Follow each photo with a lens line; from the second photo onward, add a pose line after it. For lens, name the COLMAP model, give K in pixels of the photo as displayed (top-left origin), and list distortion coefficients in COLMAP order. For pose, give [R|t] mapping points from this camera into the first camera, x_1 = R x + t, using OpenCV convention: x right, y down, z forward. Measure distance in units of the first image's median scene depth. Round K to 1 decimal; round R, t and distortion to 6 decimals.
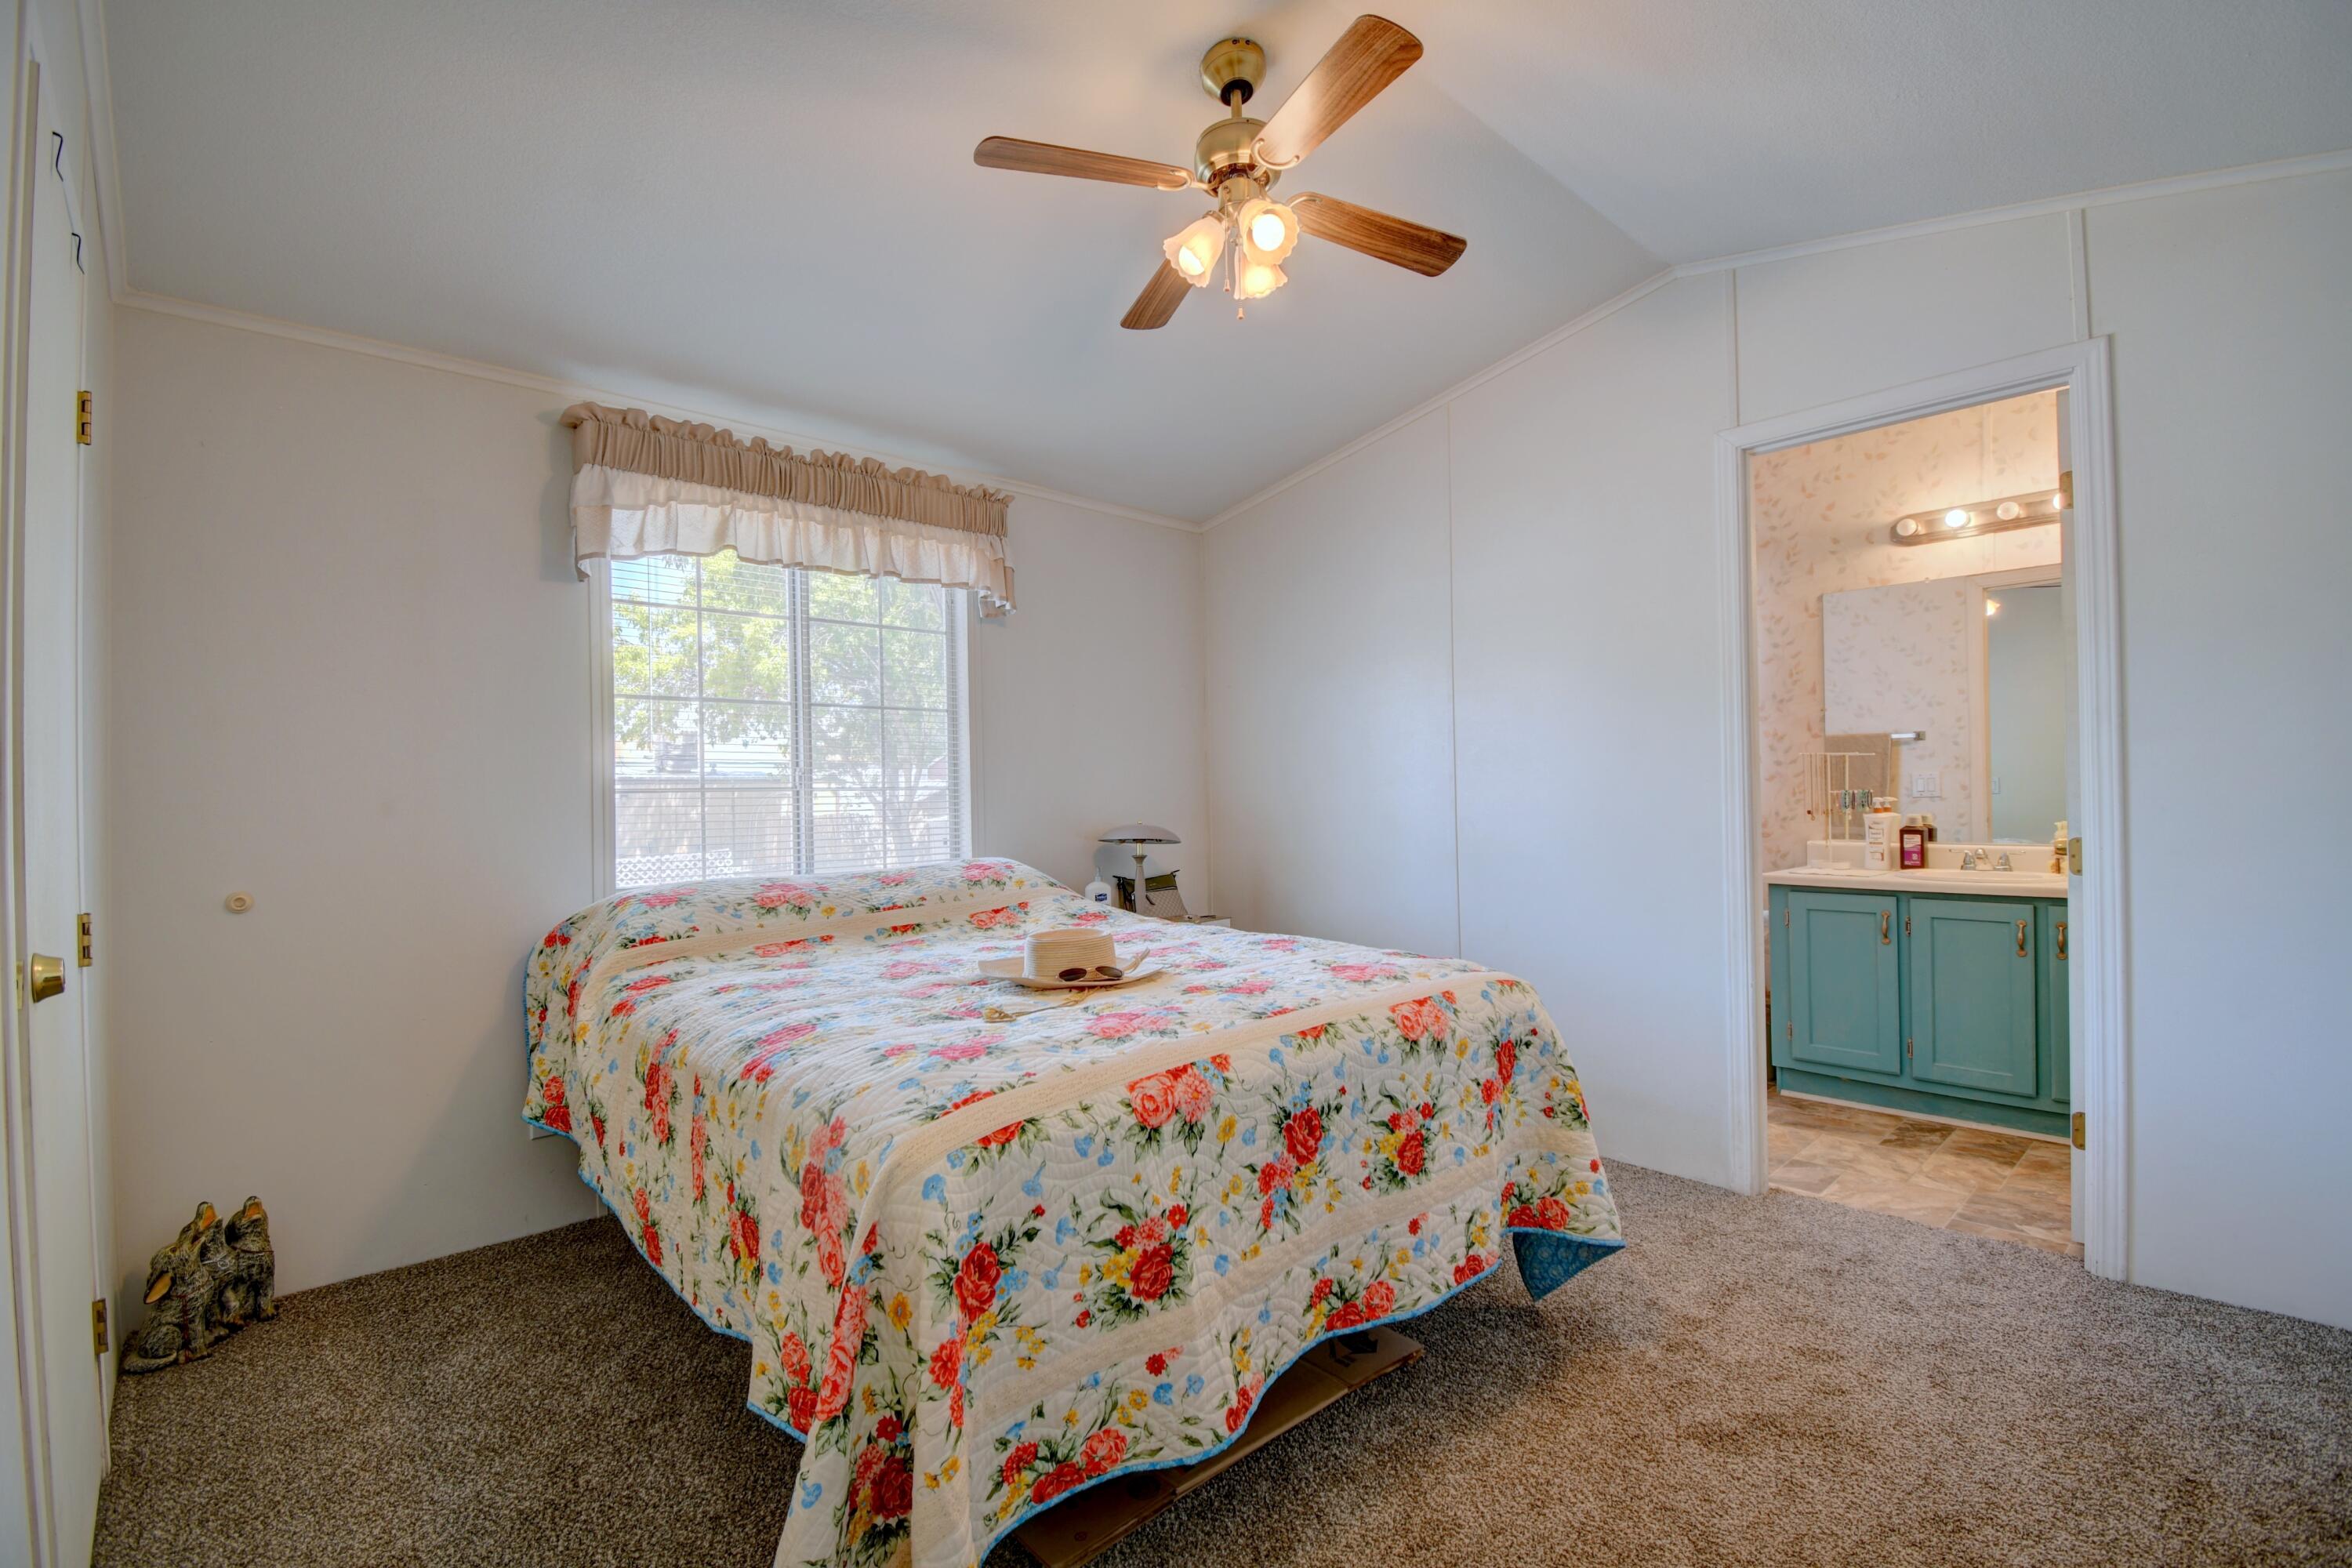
lens RADIAL K [[1026.7, 0, 1176.0], [0, 1026.7, 784.0], [0, 0, 1]] dist [0.003010, -0.023252]
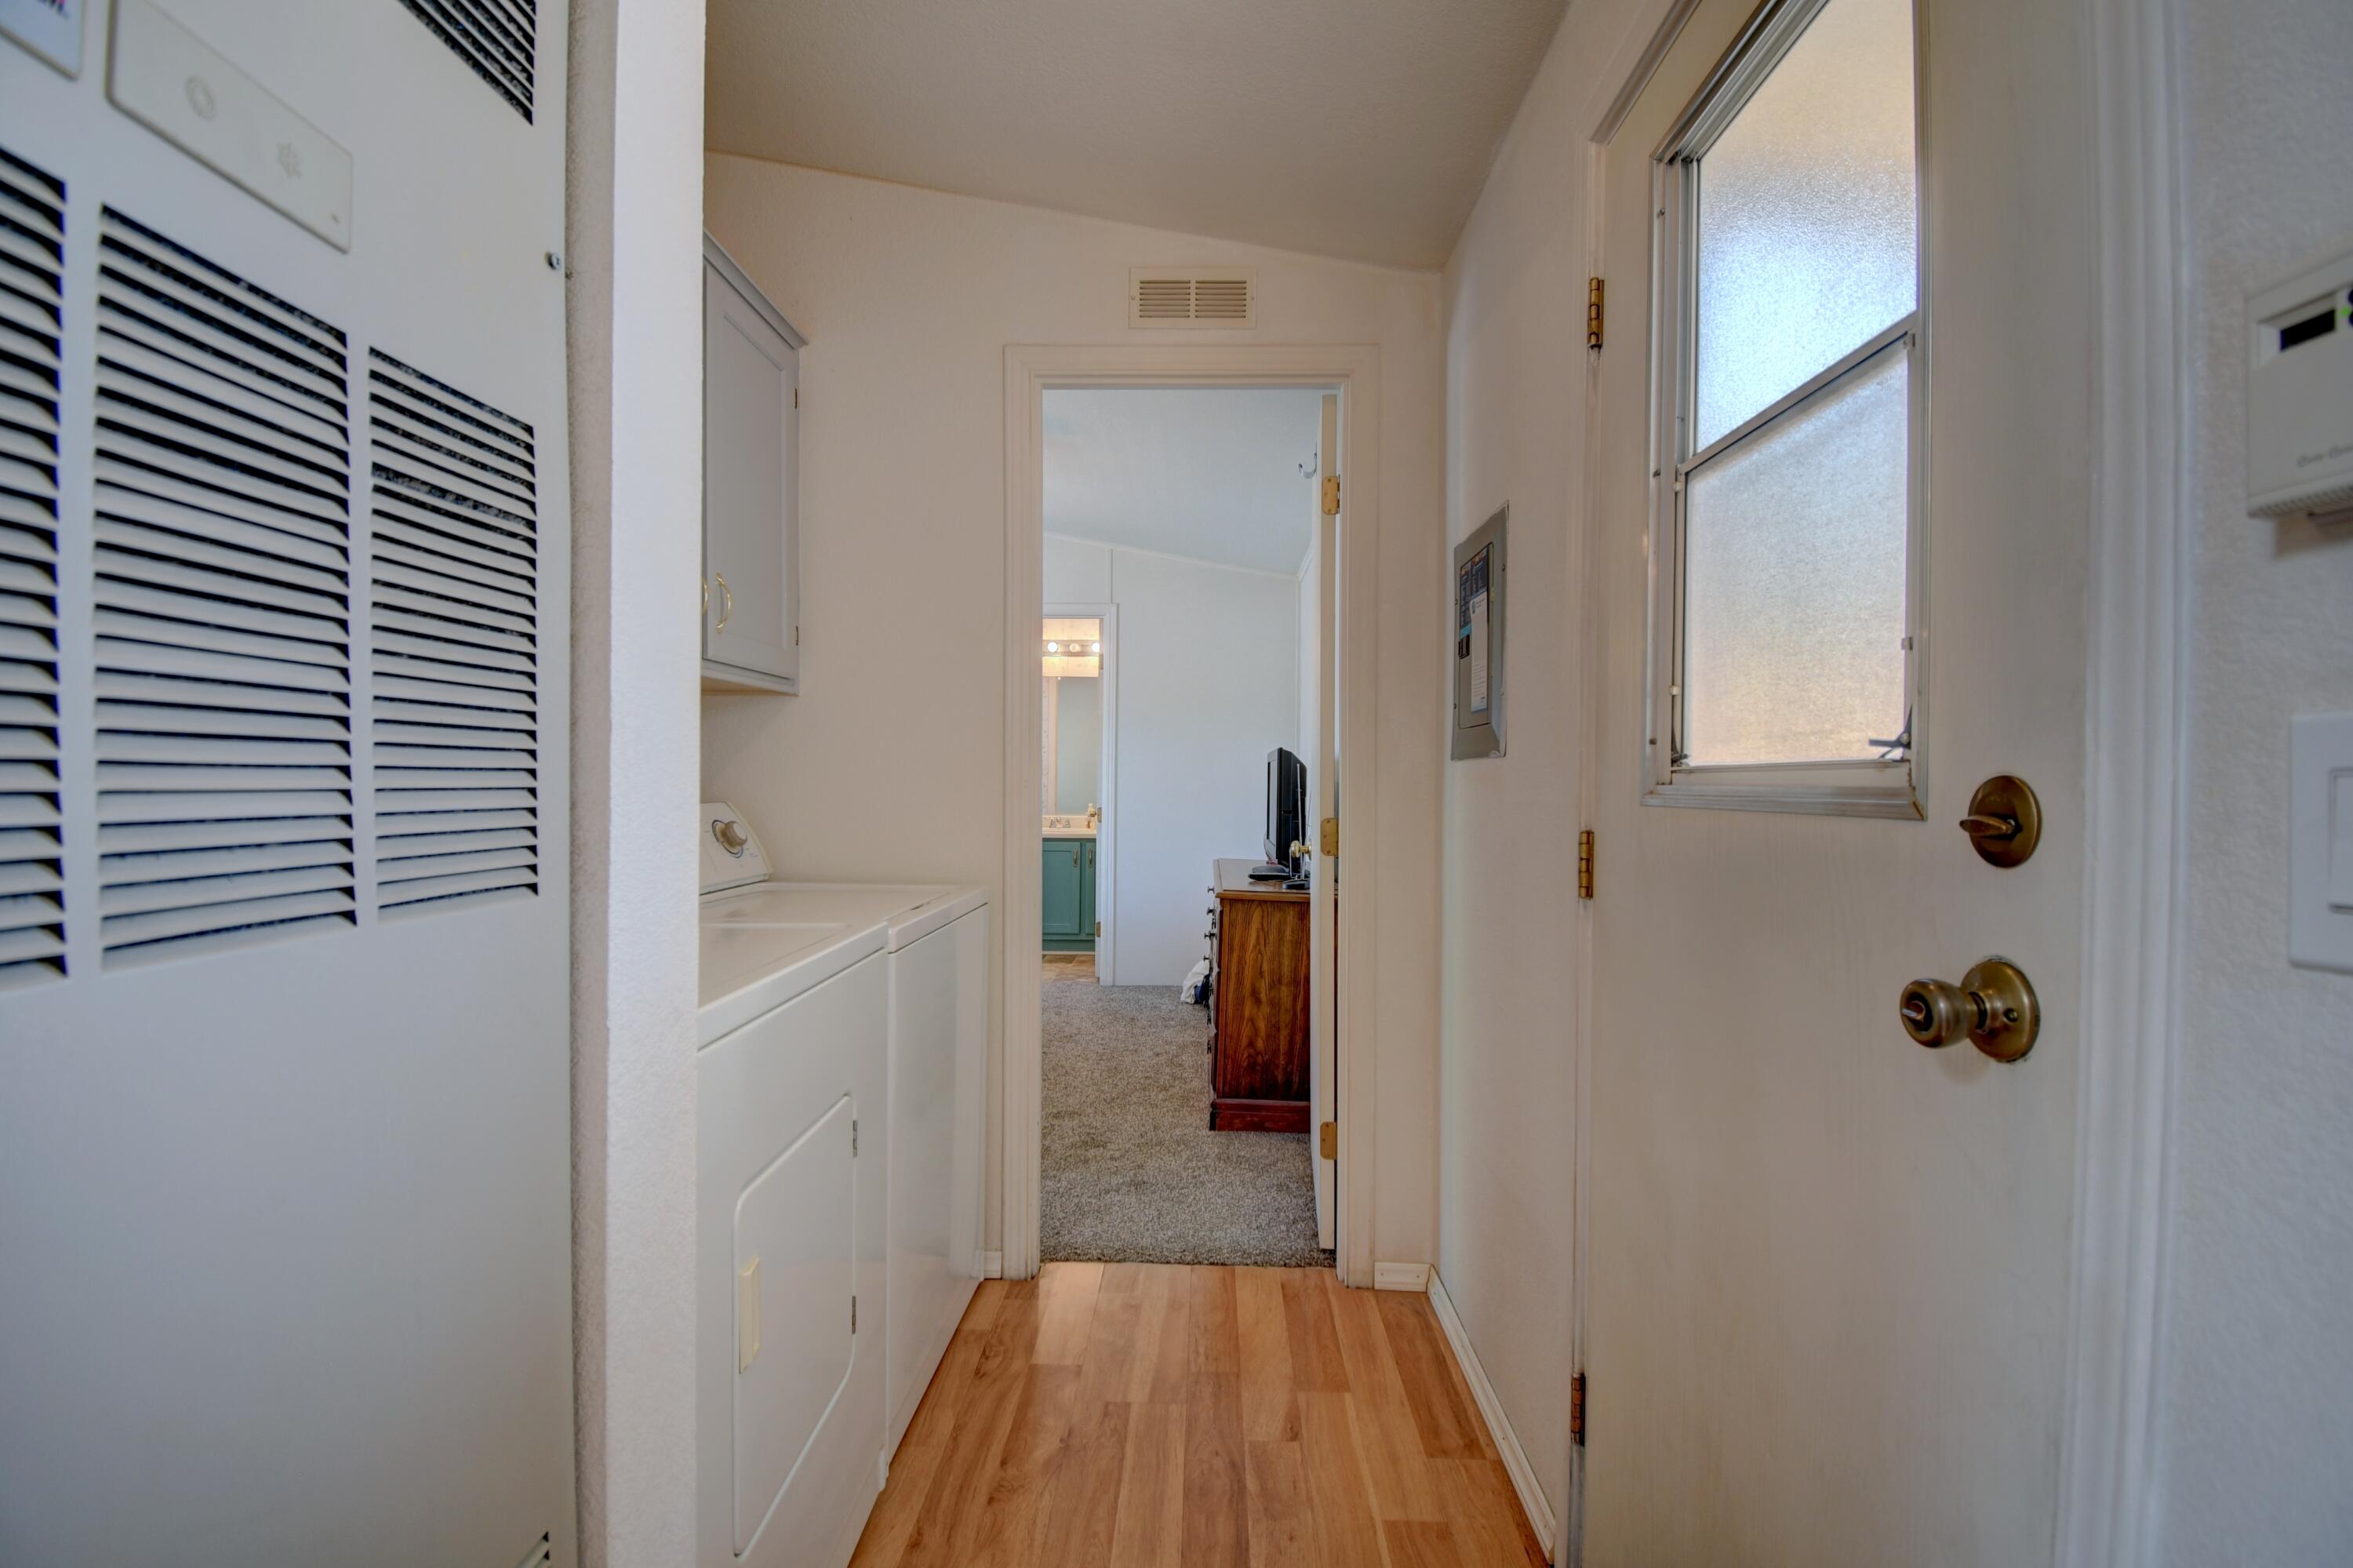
lens RADIAL K [[1027.2, 0, 1176.5], [0, 1027.2, 784.0], [0, 0, 1]] dist [0.003010, -0.023252]
pose [[0.684684, 0.020825, 0.728543, -0.574488], [-0.025415, 0.999666, -0.004690, 0.004685], [-0.728397, -0.015305, 0.684984, -0.602681]]
